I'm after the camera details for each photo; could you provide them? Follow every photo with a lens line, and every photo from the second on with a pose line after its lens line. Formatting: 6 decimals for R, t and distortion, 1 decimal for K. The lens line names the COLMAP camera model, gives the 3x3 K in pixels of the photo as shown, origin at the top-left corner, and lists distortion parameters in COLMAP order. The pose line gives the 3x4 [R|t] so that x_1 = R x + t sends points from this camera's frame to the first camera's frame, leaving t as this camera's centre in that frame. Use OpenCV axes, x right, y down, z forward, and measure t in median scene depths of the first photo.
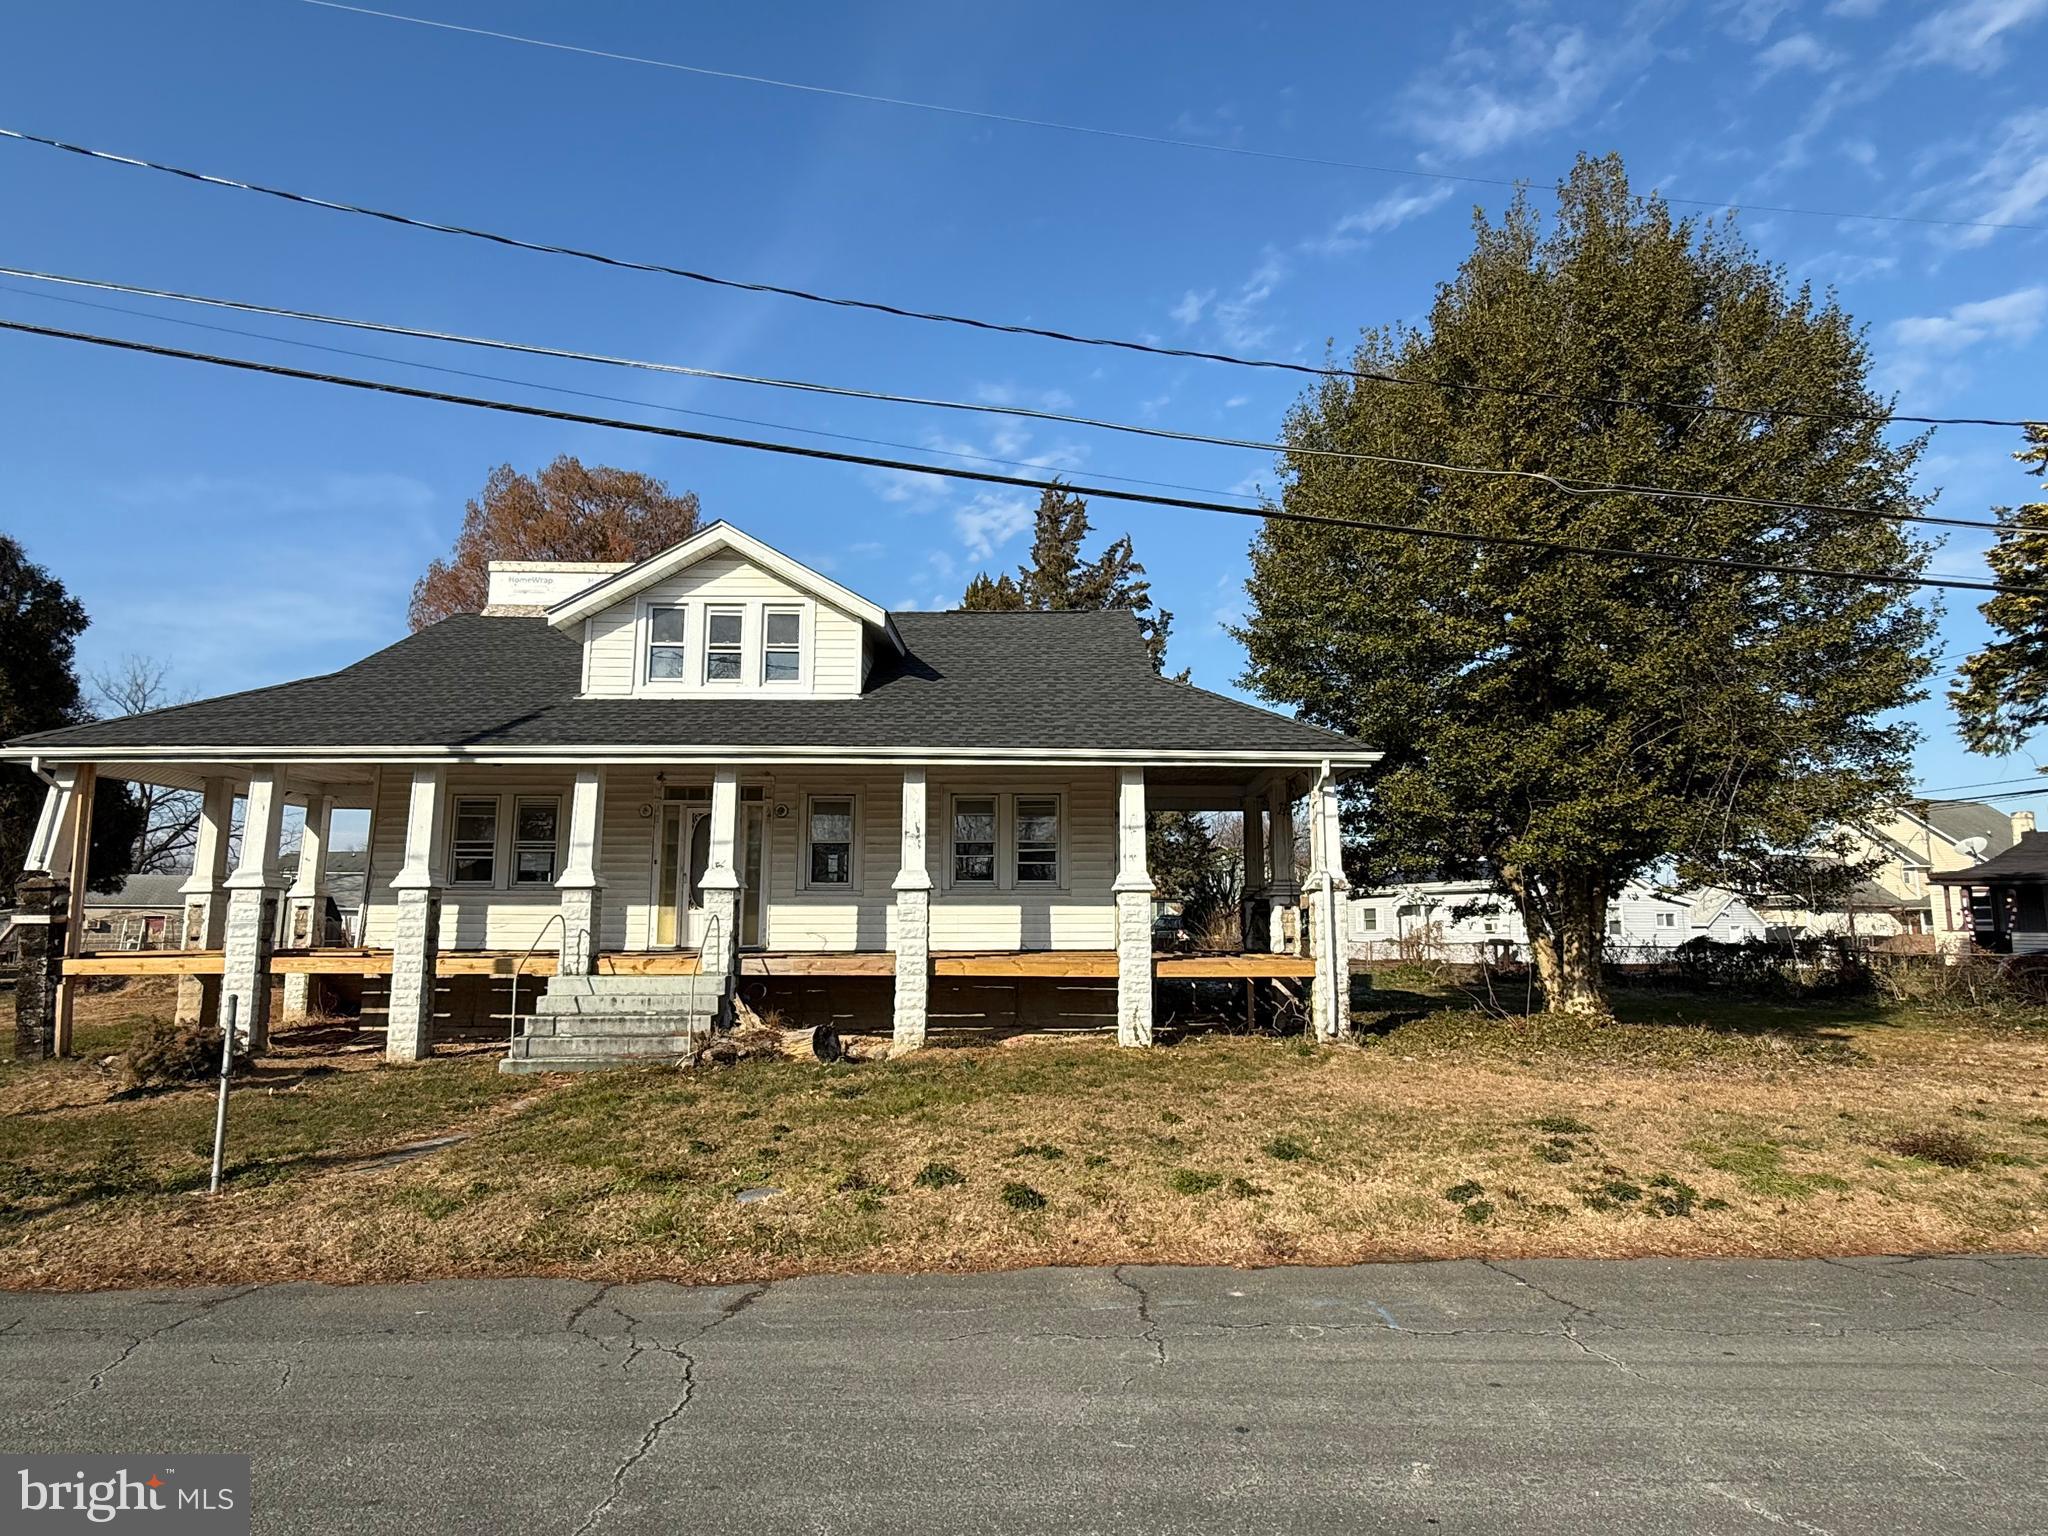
lens RADIAL K [[1121.1, 0, 1022.6], [0, 1121.1, 771.7], [0, 0, 1]] dist [-0.004801, 0.001433]
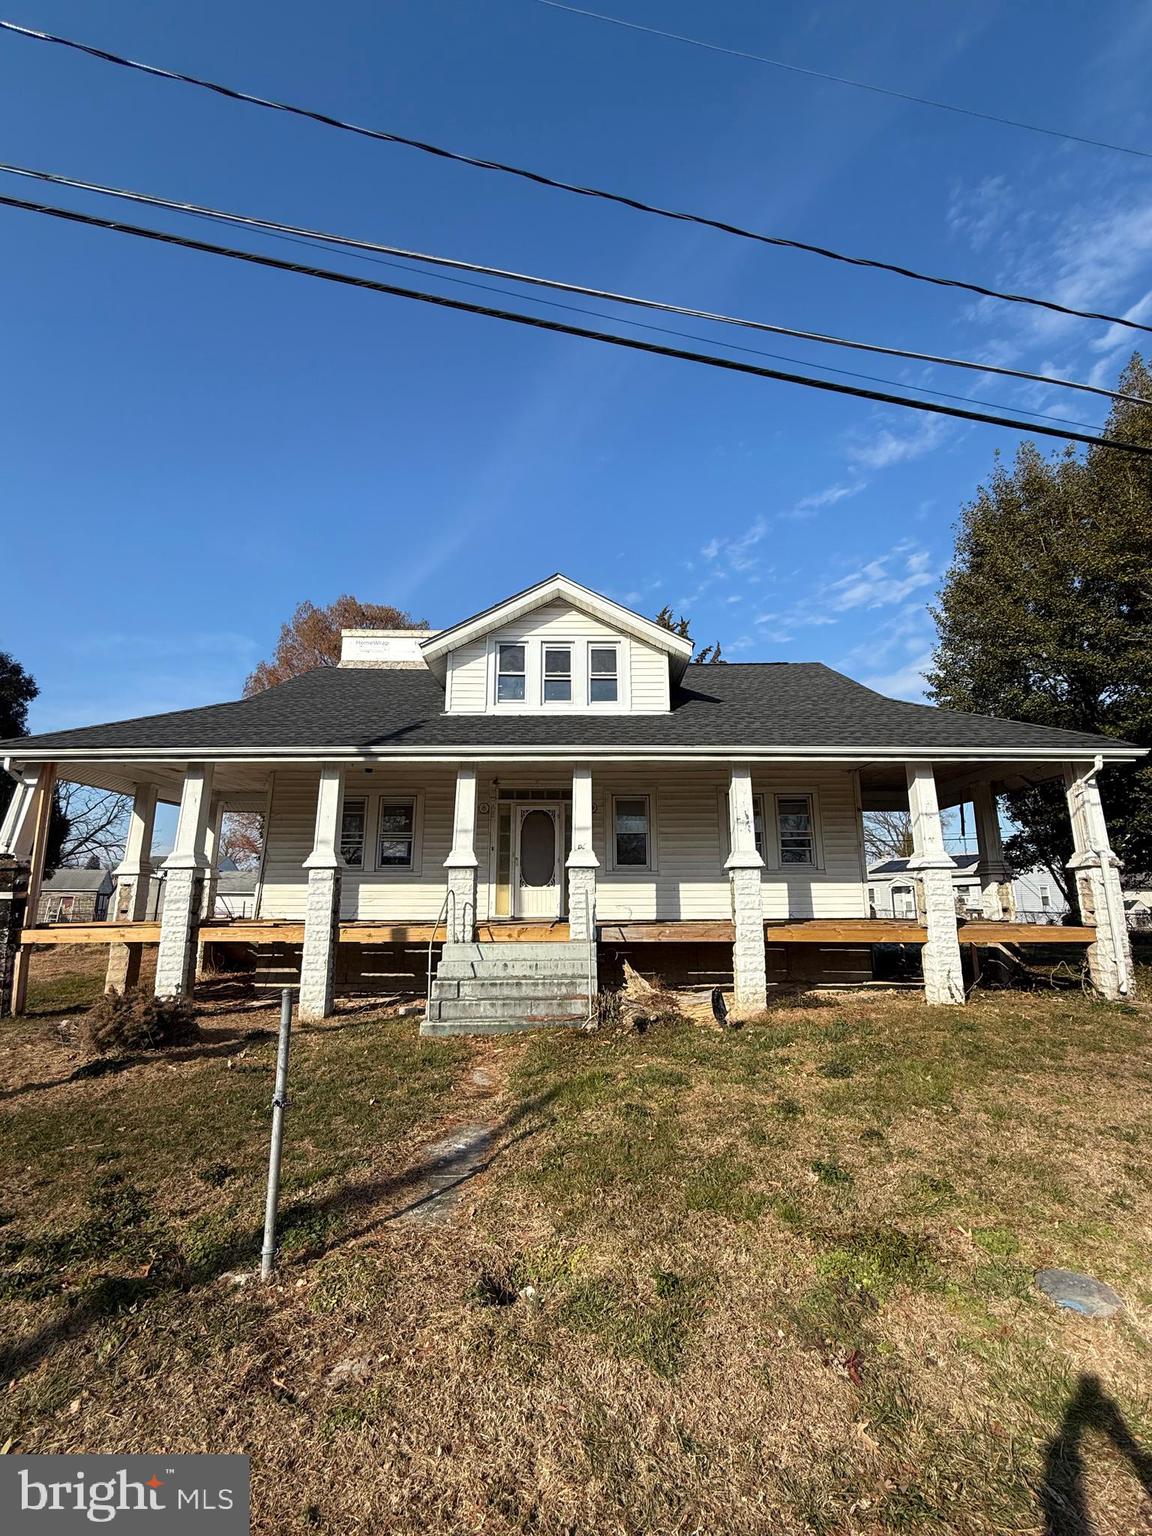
lens RADIAL K [[668.3, 0, 576.5], [0, 668.3, 766.4], [0, 0, 1]] dist [-0.004051, 0.000058]
pose [[0.999989, -0.003825, -0.002560, -0.270018], [0.003655, 0.997969, -0.063592, 0.042342], [0.002798, 0.063582, 0.997973, 0.288703]]
